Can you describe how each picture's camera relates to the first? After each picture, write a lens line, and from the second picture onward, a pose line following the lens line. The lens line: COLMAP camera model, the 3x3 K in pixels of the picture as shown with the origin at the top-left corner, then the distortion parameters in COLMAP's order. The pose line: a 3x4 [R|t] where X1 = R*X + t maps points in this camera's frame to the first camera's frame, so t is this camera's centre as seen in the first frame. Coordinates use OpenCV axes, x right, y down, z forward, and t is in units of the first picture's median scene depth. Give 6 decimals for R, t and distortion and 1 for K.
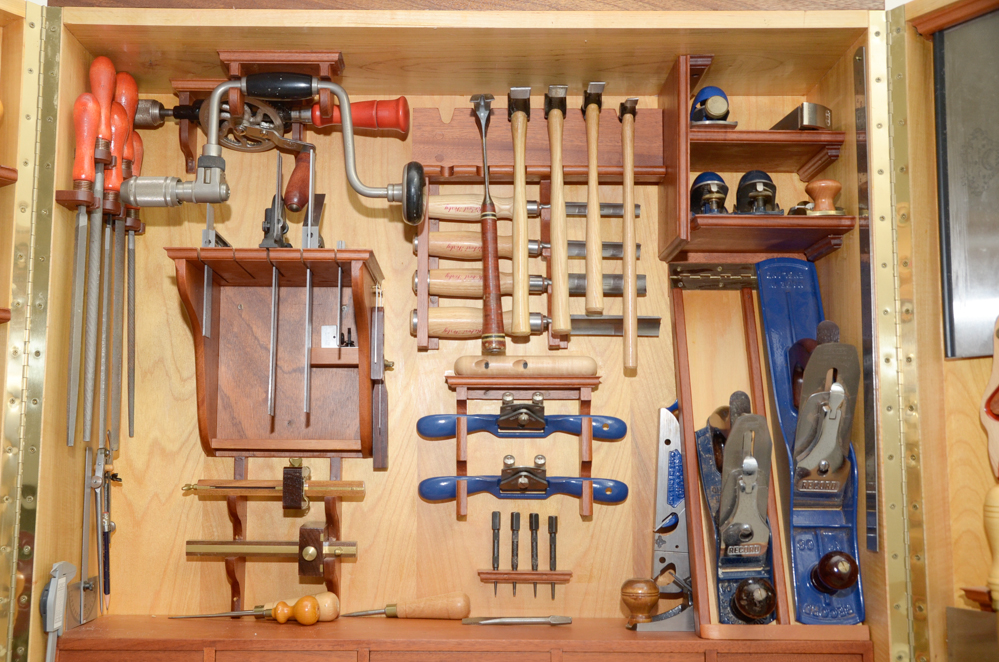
lens RADIAL K [[1070.2, 0, 471.6], [0, 1070.2, 357.4], [0, 0, 1]] dist [-0.001607, 0.000000]
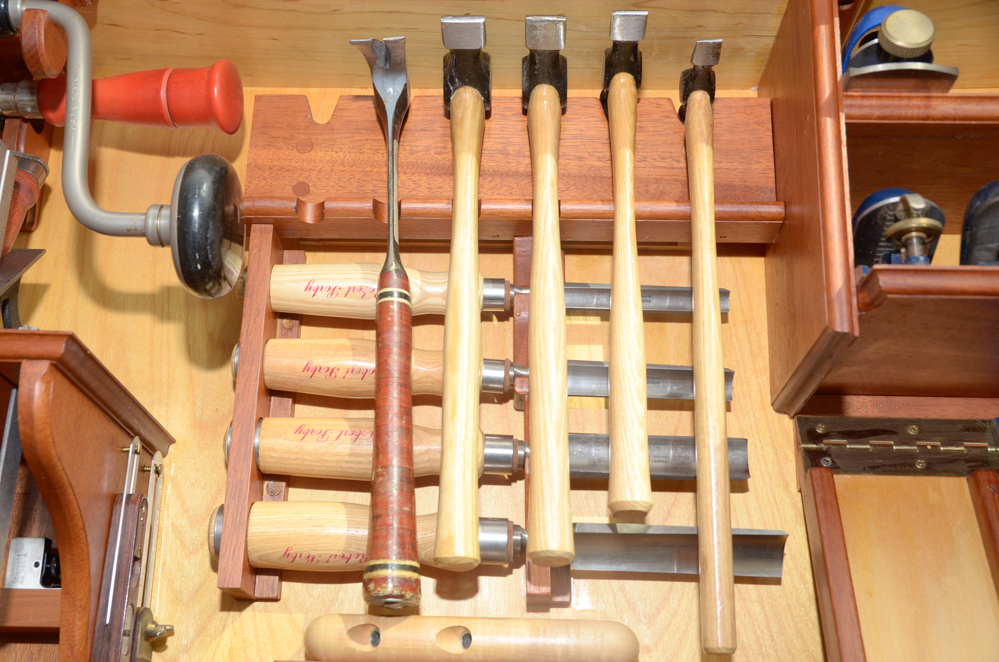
lens RADIAL K [[1195.0, 0, 466.8], [0, 1195.0, 363.0], [0, 0, 1]] dist [0.009940, 0.000000]
pose [[0.999122, 0.014438, -0.039332, 0.067439], [-0.023506, 0.970252, -0.240953, 0.015076], [0.034683, 0.241666, 0.969739, 0.519822]]
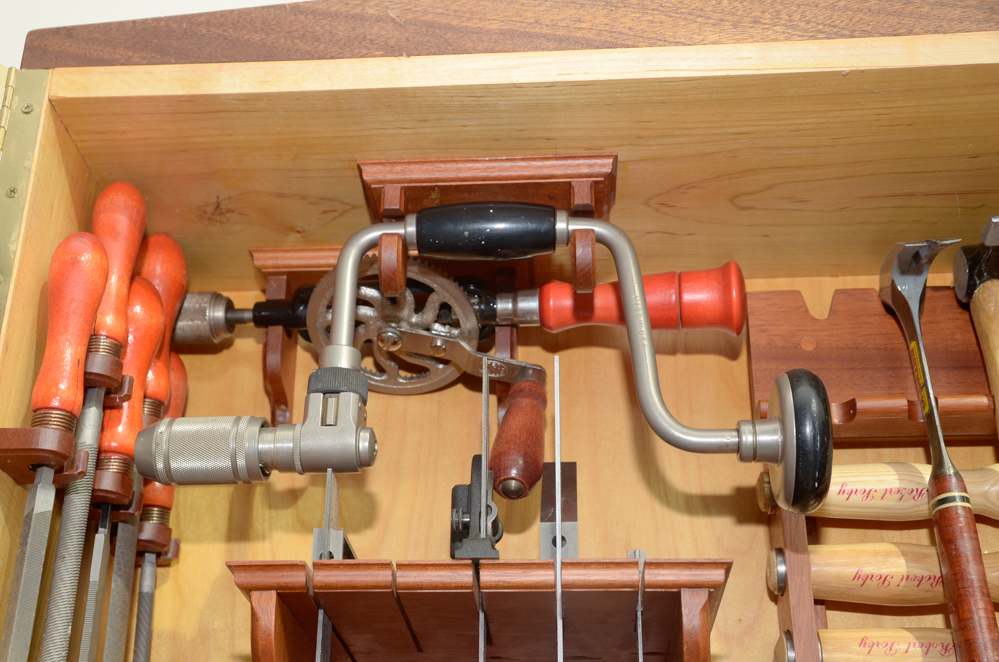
lens RADIAL K [[1355.4, 0, 459.4], [0, 1355.4, 350.5], [0, 0, 1]] dist [0.053706, 0.000000]
pose [[0.997098, -0.026514, -0.071359, -0.144280], [0.000127, 0.937964, -0.346732, 0.003154], [0.076125, 0.345717, 0.935246, 0.442121]]
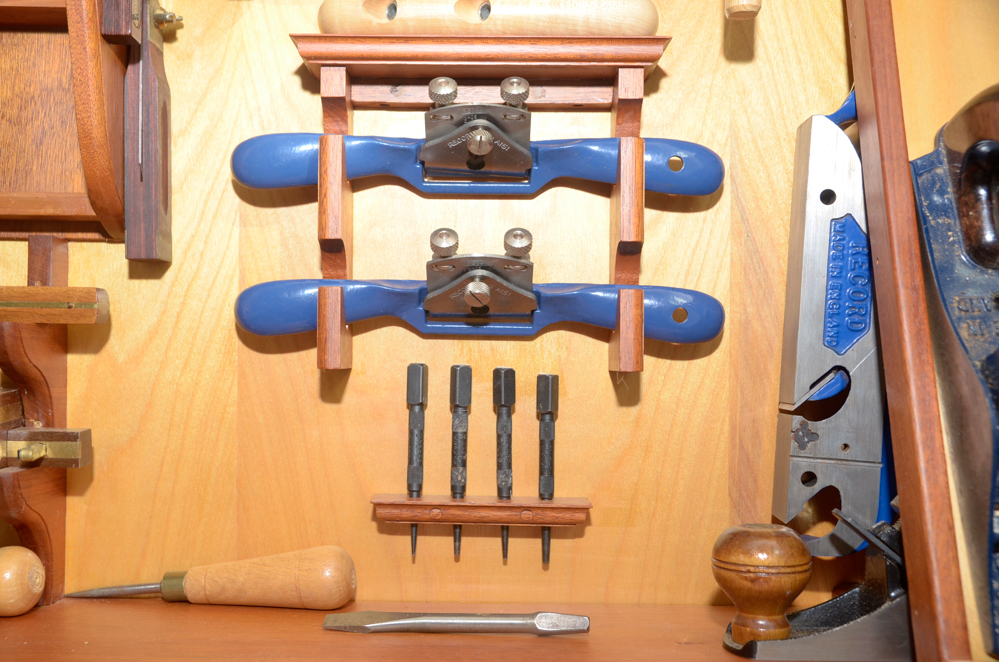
lens RADIAL K [[1070.2, 0, 470.9], [0, 1070.2, 355.6], [0, 0, 1]] dist [-0.001607, 0.000000]
pose [[0.999968, 0.006302, -0.004963, 0.047738], [-0.005779, 0.995042, 0.099291, 0.099073], [0.005564, -0.099260, 0.995046, 0.578907]]
